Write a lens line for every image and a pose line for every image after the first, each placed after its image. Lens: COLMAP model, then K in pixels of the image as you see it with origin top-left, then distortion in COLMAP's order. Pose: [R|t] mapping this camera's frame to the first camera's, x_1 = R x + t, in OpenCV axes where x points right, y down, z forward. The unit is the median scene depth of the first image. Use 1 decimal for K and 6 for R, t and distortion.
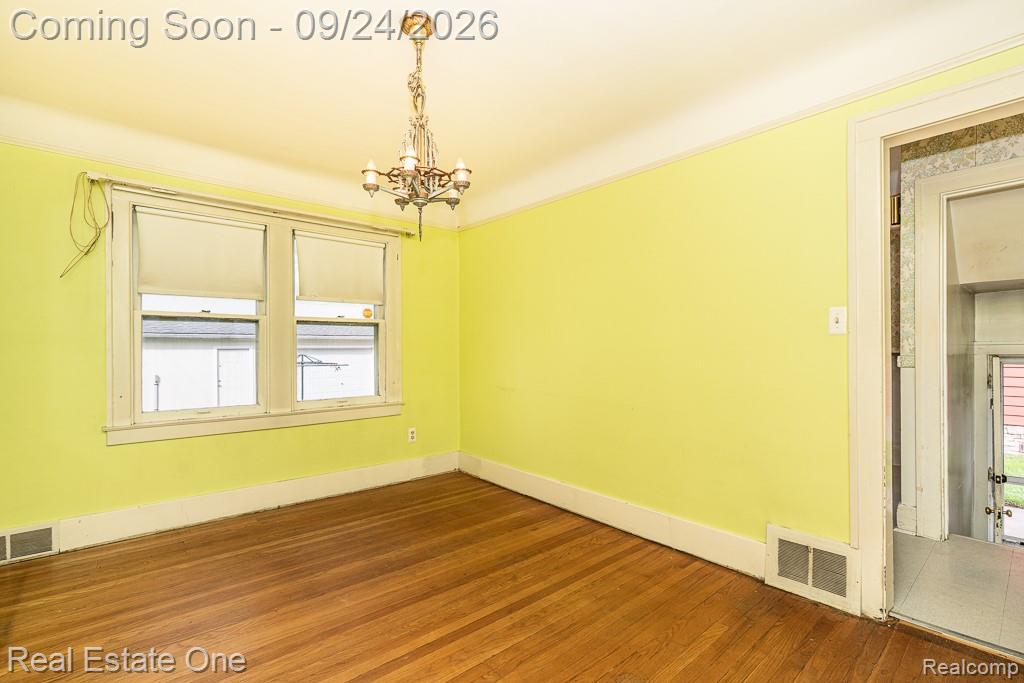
lens RADIAL K [[469.2, 0, 521.5], [0, 469.2, 357.1], [0, 0, 1]] dist [-0.008864, 0.002660]
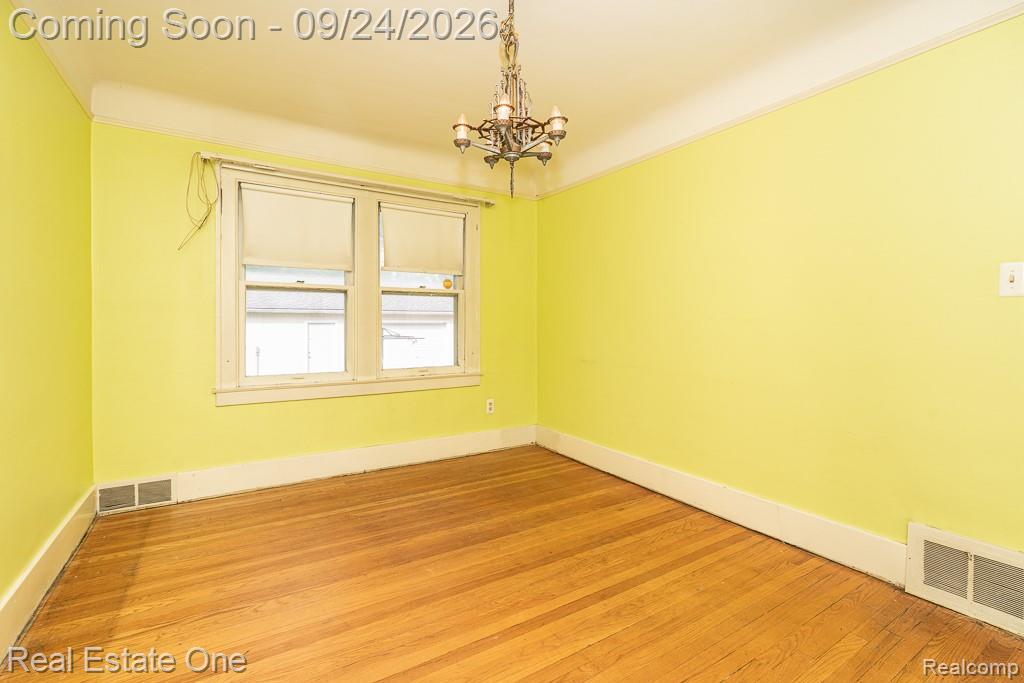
lens RADIAL K [[469.2, 0, 516.1], [0, 469.2, 334.8], [0, 0, 1]] dist [-0.008864, 0.002660]
pose [[0.987606, 0.007355, -0.156778, -0.043226], [-0.006638, 0.999965, 0.005095, 0.017219], [0.156810, -0.003992, 0.987621, 0.050883]]
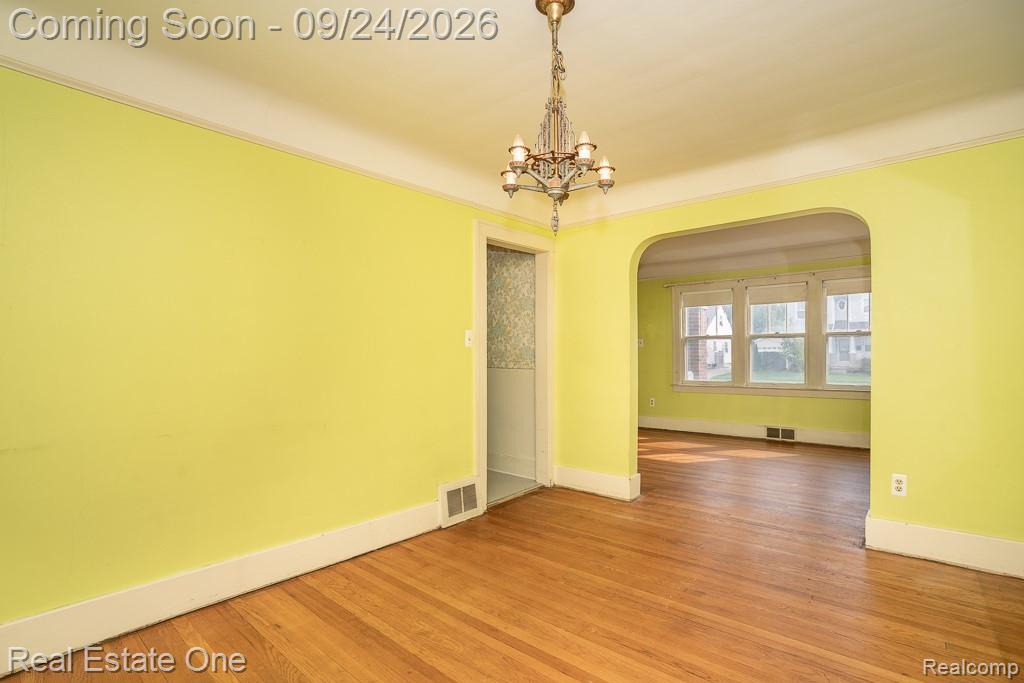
lens RADIAL K [[487.1, 0, 516.8], [0, 487.1, 347.6], [0, 0, 1]] dist [-0.043233, -0.000219]
pose [[-0.141781, 0.017212, 0.989748, -0.836927], [0.023691, 0.999621, -0.013990, -0.015753], [-0.989614, 0.021464, -0.142135, 0.895279]]
